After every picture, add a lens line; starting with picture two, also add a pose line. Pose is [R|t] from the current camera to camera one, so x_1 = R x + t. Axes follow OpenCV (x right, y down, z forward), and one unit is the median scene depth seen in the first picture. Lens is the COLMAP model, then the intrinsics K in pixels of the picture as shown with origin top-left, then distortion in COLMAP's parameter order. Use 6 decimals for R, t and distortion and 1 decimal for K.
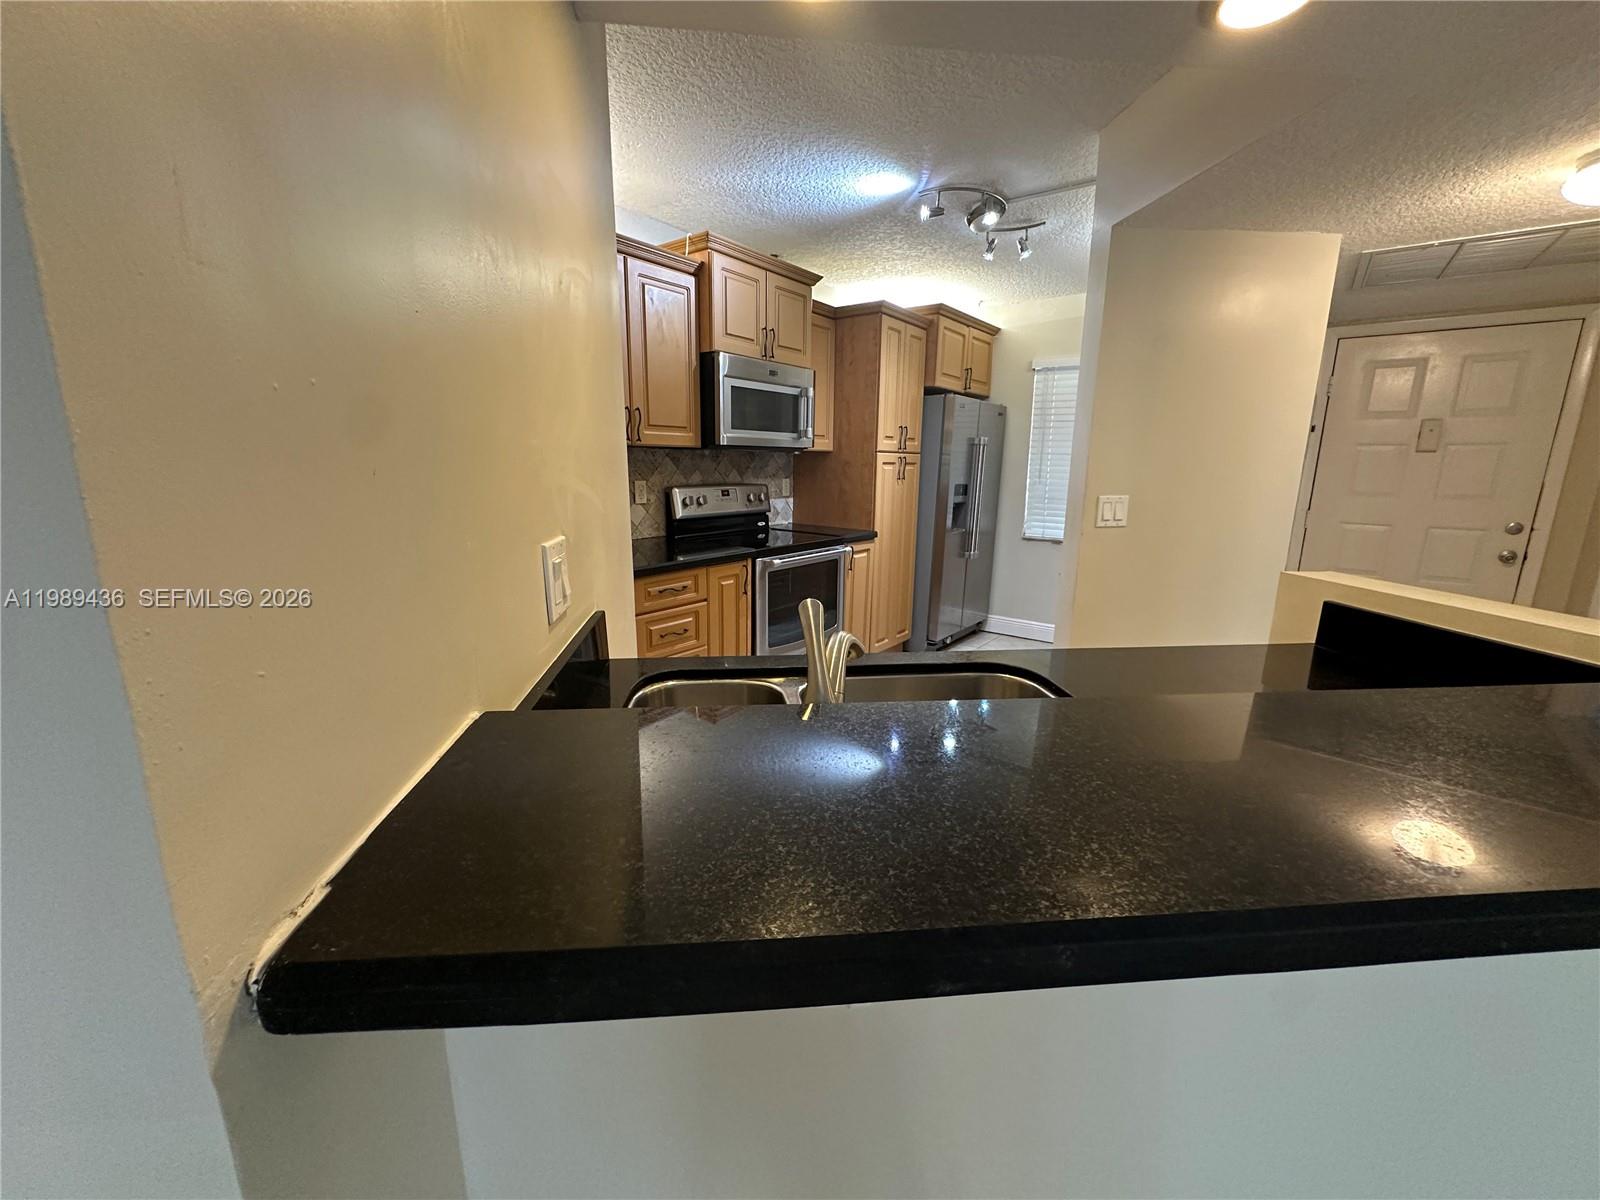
lens RADIAL K [[638.7, 0, 797.5], [0, 638.7, 594.6], [0, 0, 1]] dist [-0.000157, 0.000106]
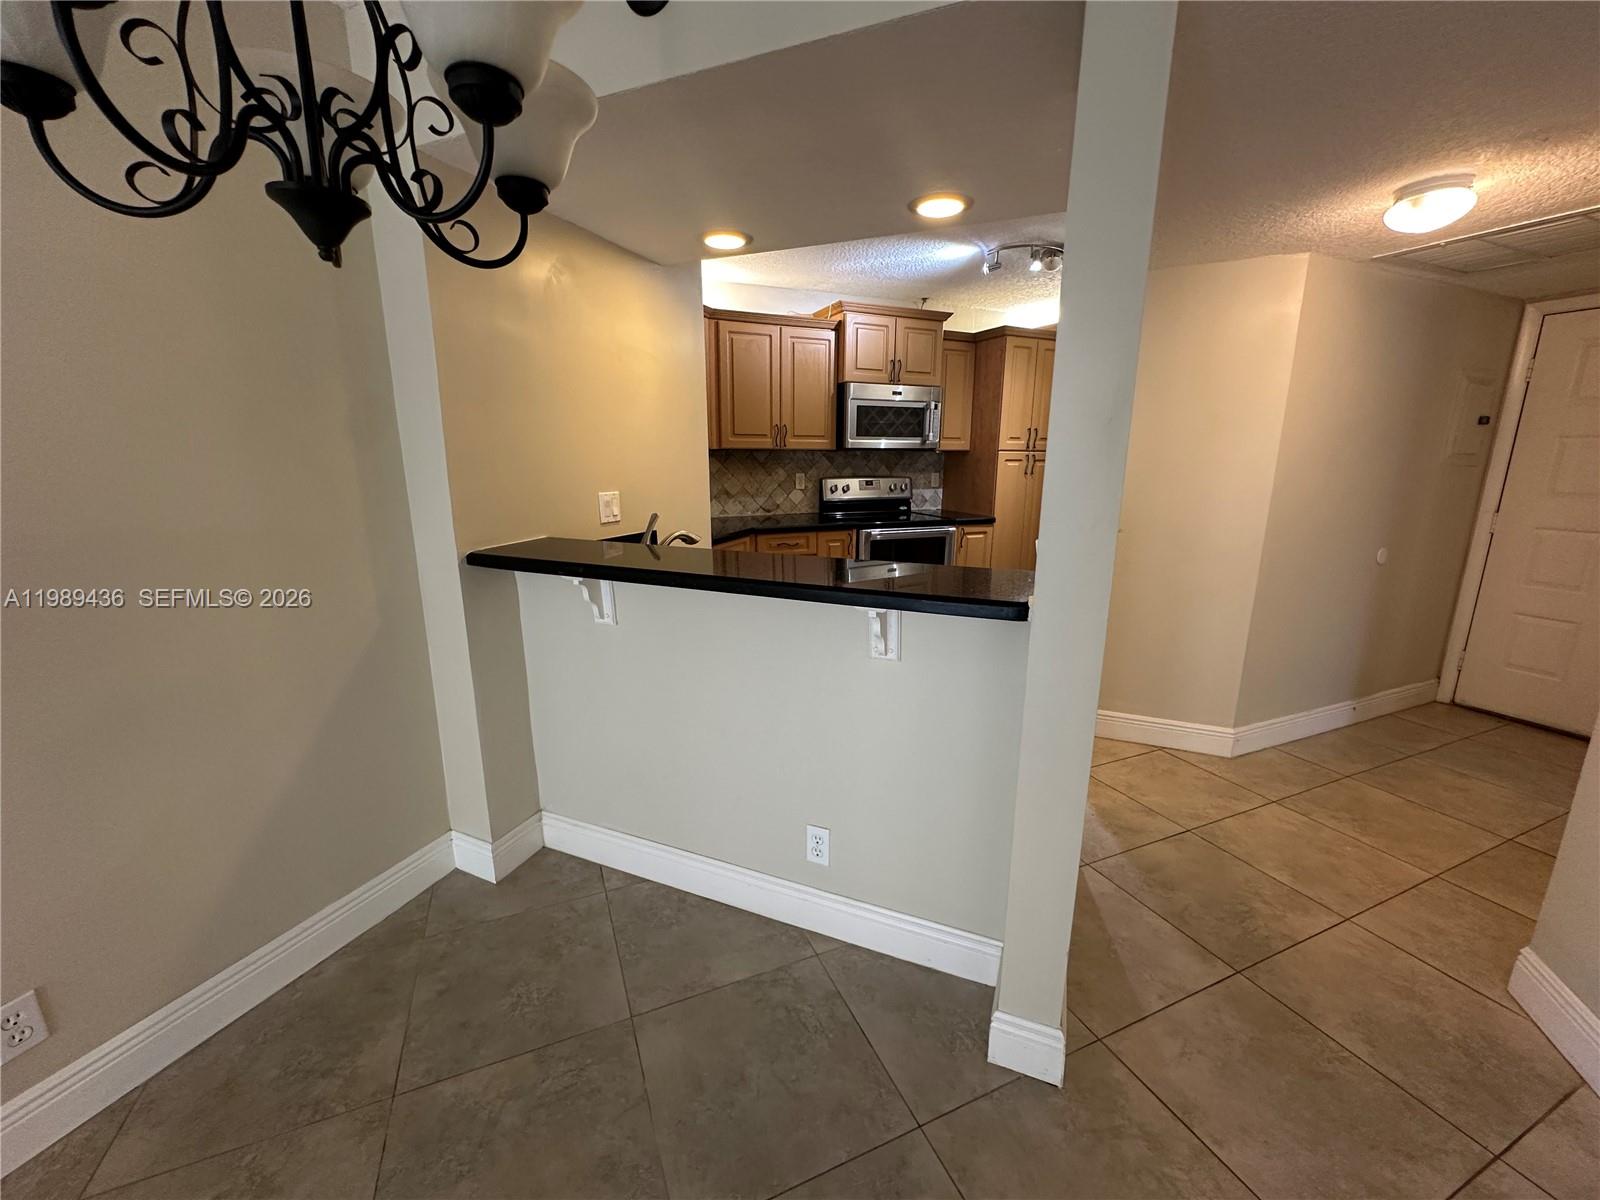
lens RADIAL K [[638.7, 0, 797.5], [0, 638.7, 594.6], [0, 0, 1]] dist [-0.000157, 0.000106]
pose [[0.874613, 0.096901, -0.475039, 0.425782], [-0.094201, 0.995115, 0.029552, 0.048816], [0.475582, 0.018903, 0.879468, -0.247023]]
